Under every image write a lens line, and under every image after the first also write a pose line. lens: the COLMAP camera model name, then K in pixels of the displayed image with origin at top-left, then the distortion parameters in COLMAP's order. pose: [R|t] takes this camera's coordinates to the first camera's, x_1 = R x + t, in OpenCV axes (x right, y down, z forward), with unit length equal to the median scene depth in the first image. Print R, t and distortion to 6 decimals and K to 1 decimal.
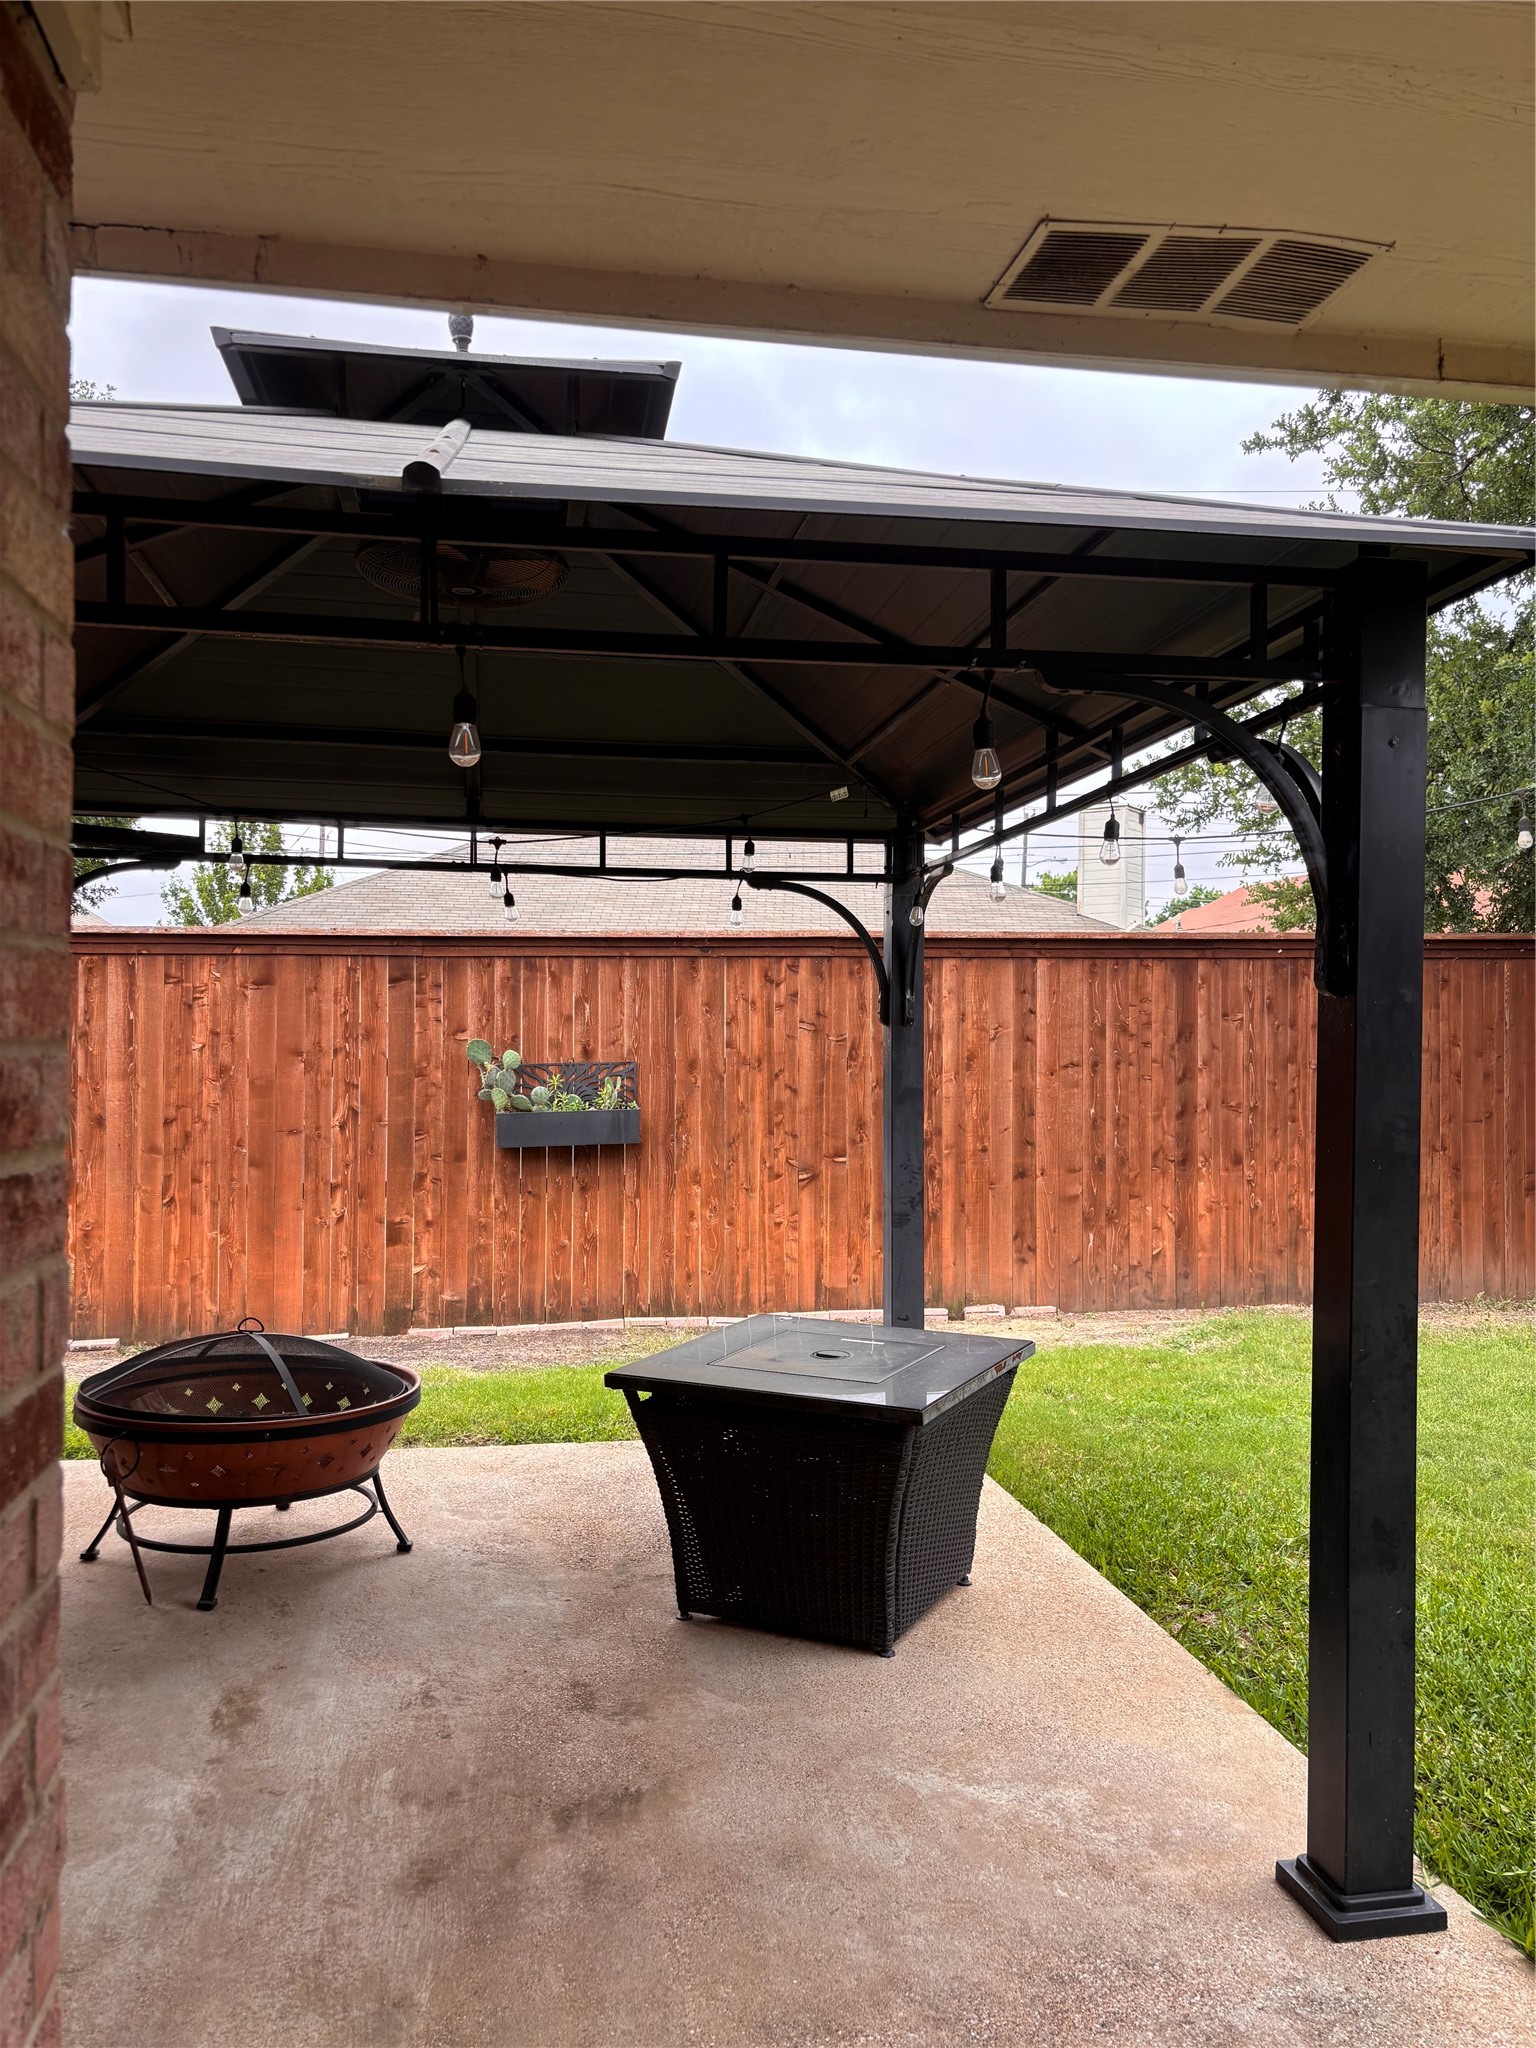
lens RADIAL K [[1537.5, 0, 768.2], [0, 1537.5, 1029.2], [0, 0, 1]] dist [0.002043, -0.001567]
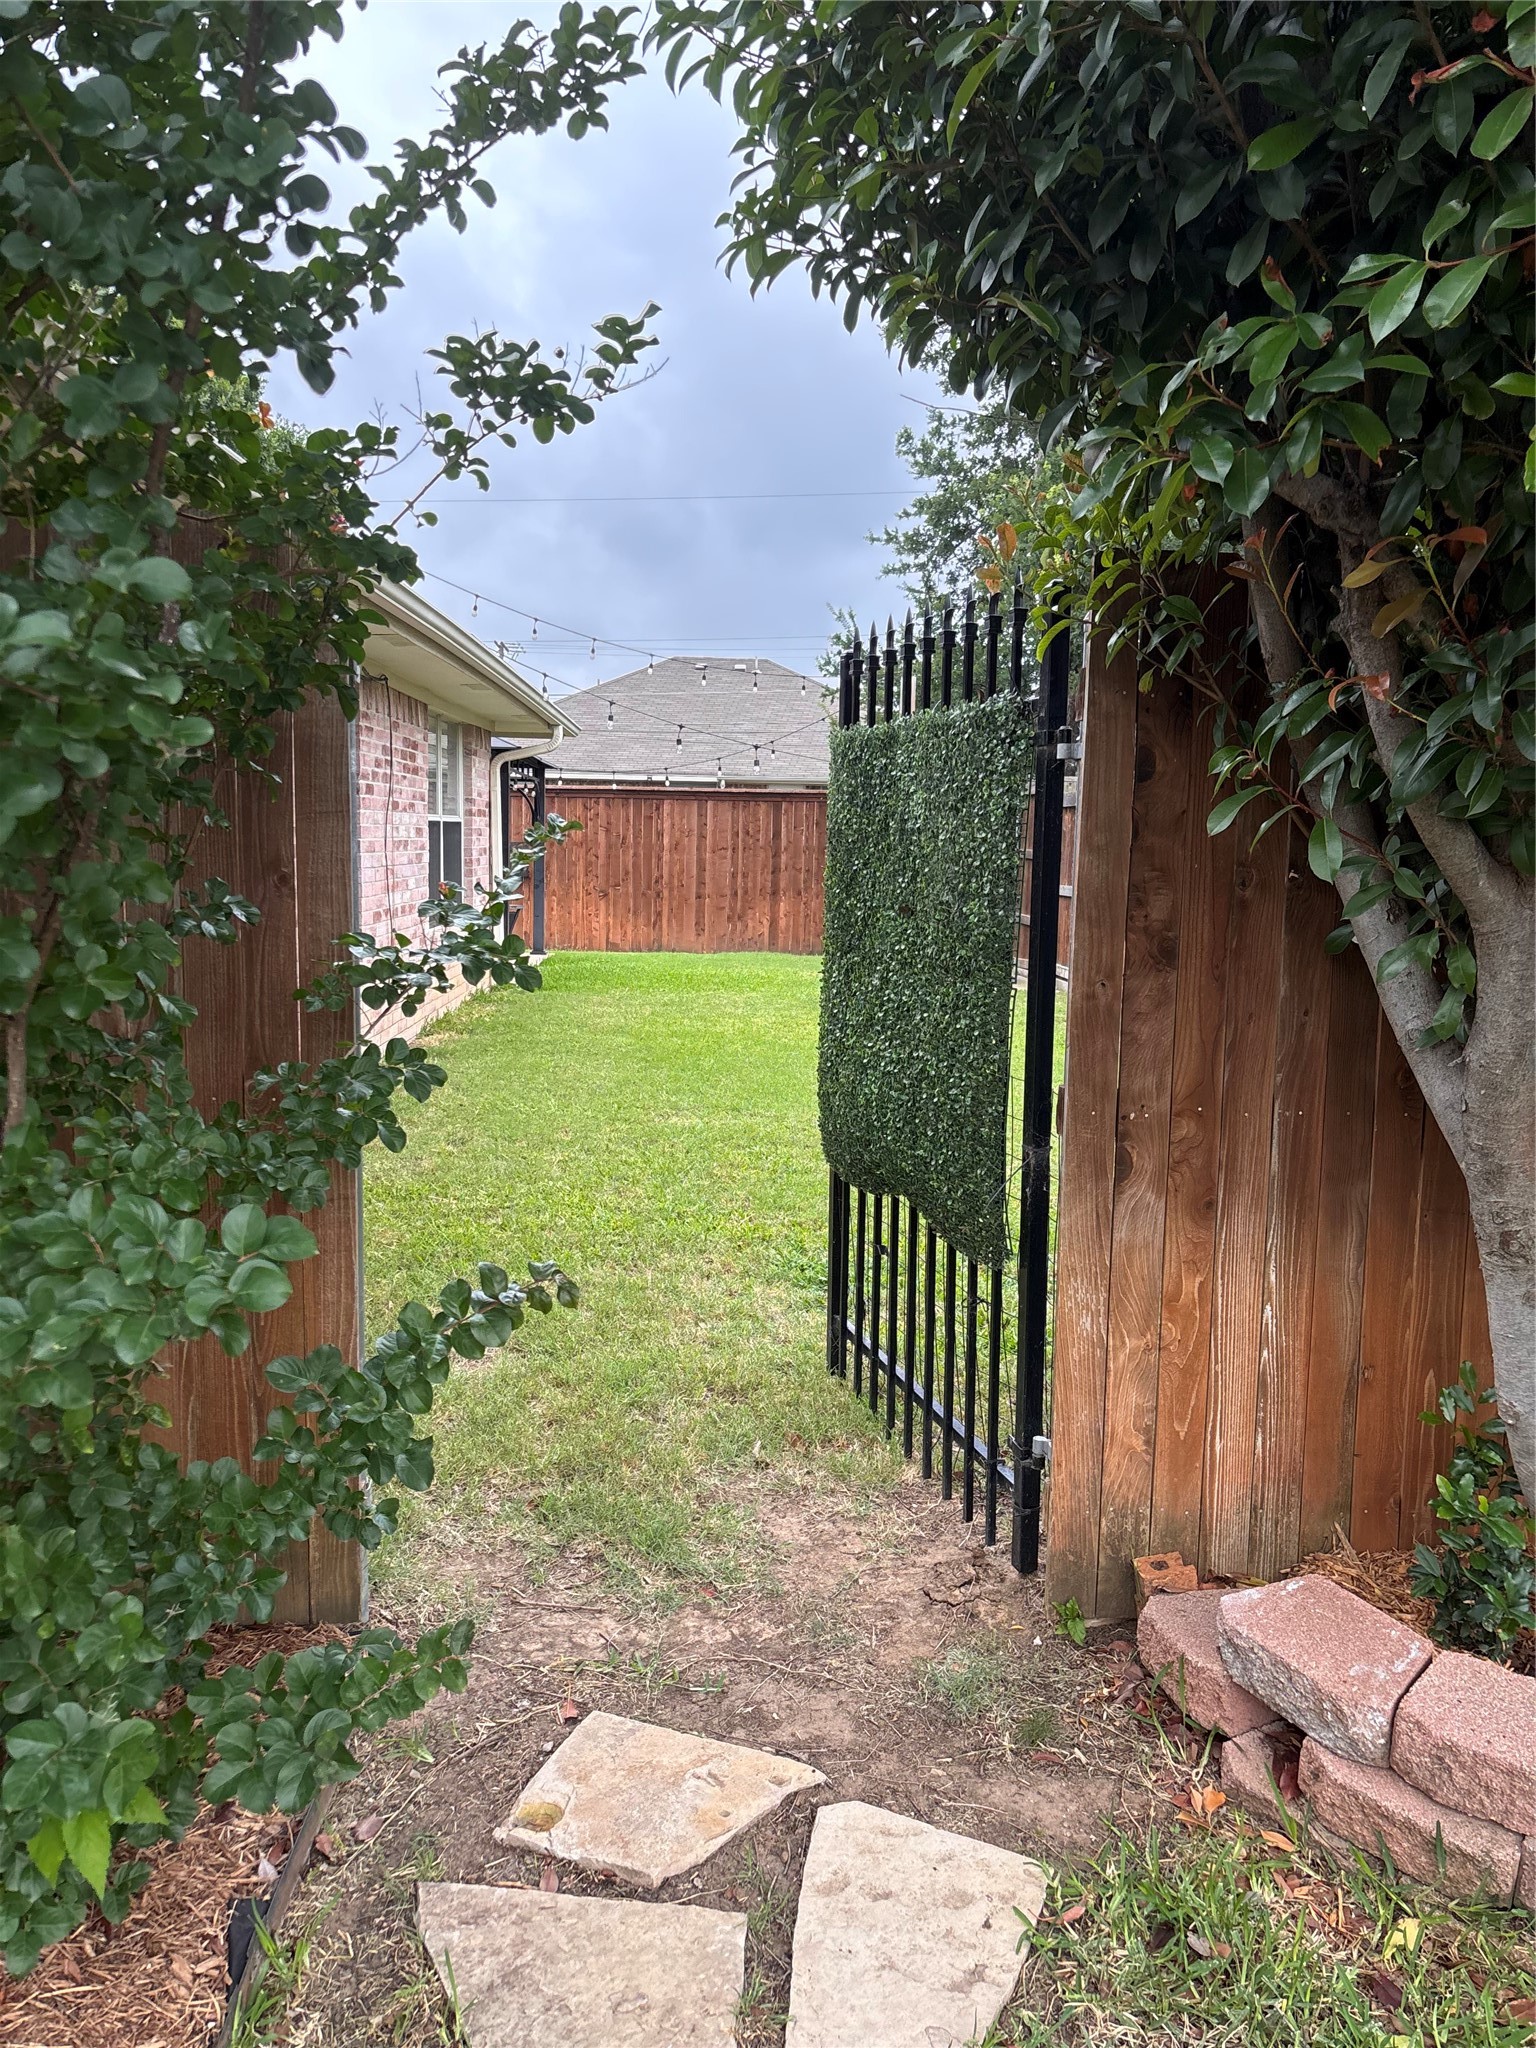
lens RADIAL K [[1537.5, 0, 771.0], [0, 1537.5, 1025.0], [0, 0, 1]] dist [0.002043, -0.001567]
pose [[0.993231, 0.001018, 0.116150, 0.008013], [-0.013786, 0.993927, 0.109175, 0.033532], [-0.115333, -0.110037, 0.987213, -1.254353]]
